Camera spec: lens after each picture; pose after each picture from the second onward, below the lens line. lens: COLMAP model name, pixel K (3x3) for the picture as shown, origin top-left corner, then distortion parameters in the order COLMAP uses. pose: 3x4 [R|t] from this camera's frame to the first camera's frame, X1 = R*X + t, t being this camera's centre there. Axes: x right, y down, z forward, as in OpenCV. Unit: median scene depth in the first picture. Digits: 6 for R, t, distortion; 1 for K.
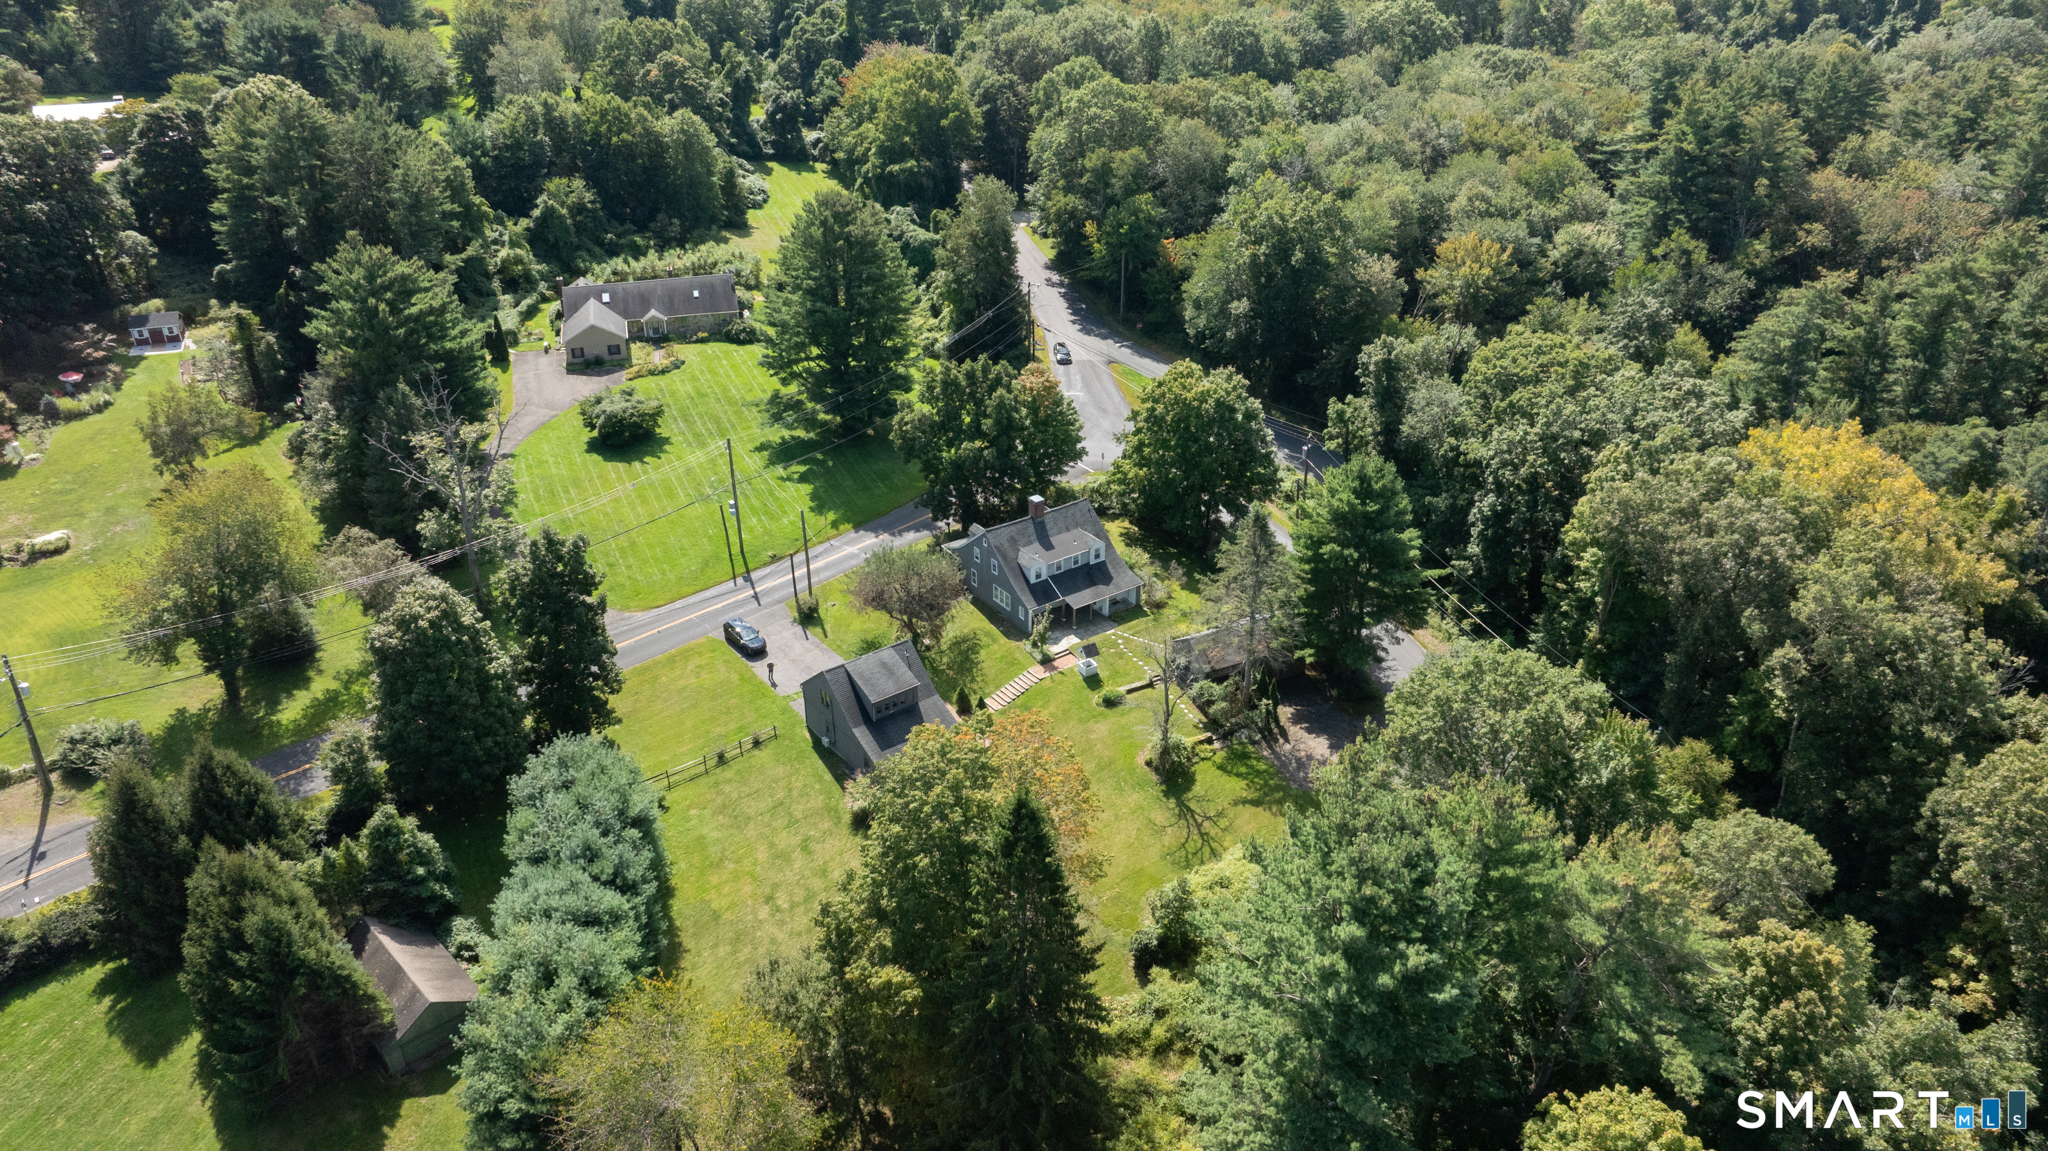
lens RADIAL K [[1452.4, 0, 1021.4], [0, 1452.4, 567.9], [0, 0, 1]] dist [-0.016767, 0.004935]
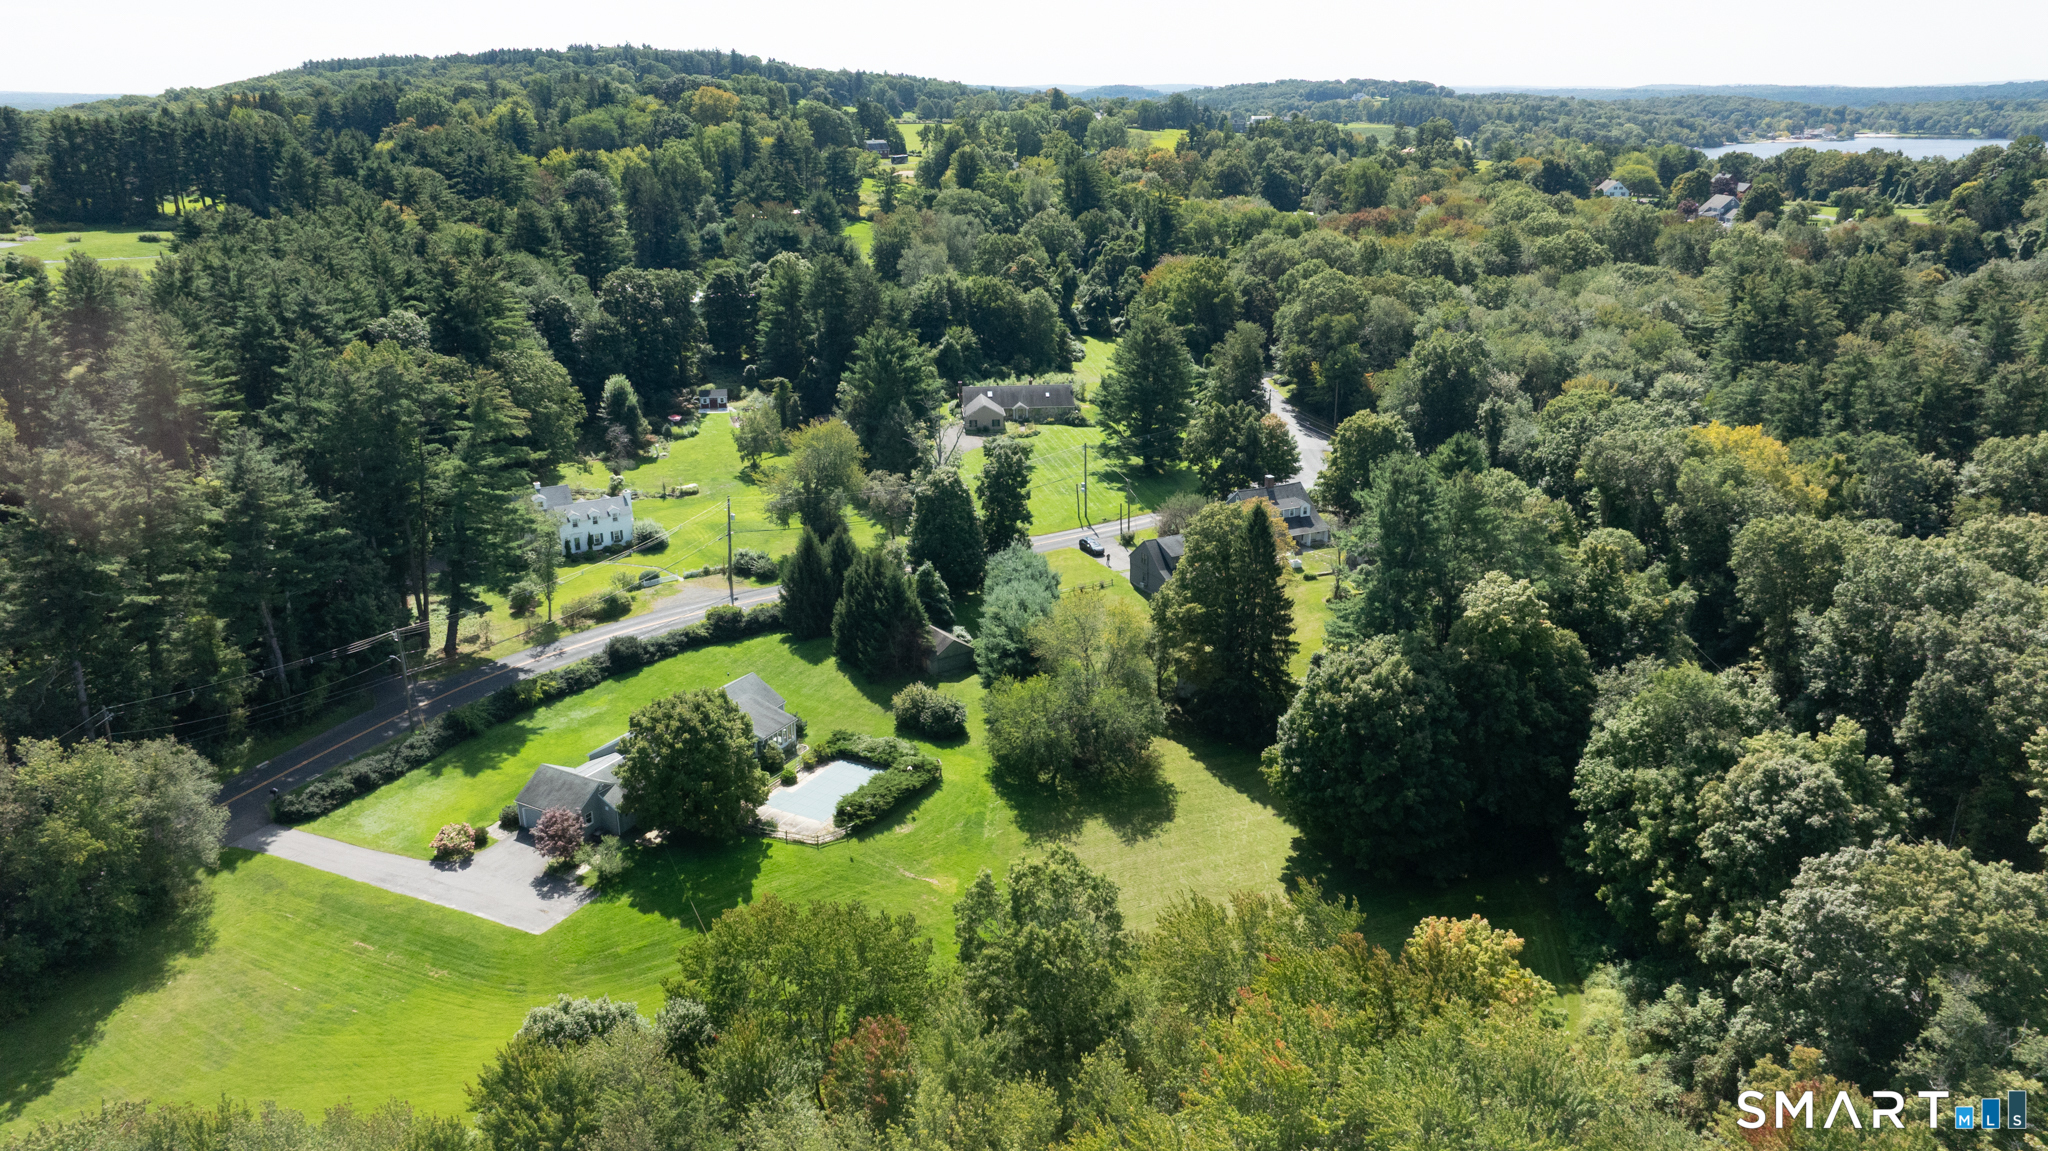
lens RADIAL K [[1452.4, 0, 1027.4], [0, 1452.4, 581.4], [0, 0, 1]] dist [-0.016767, 0.004935]
pose [[0.986408, 0.049459, -0.156695, 0.001848], [-0.074782, 0.984266, -0.160089, 0.228554], [0.146312, 0.169631, 0.974586, -0.413291]]
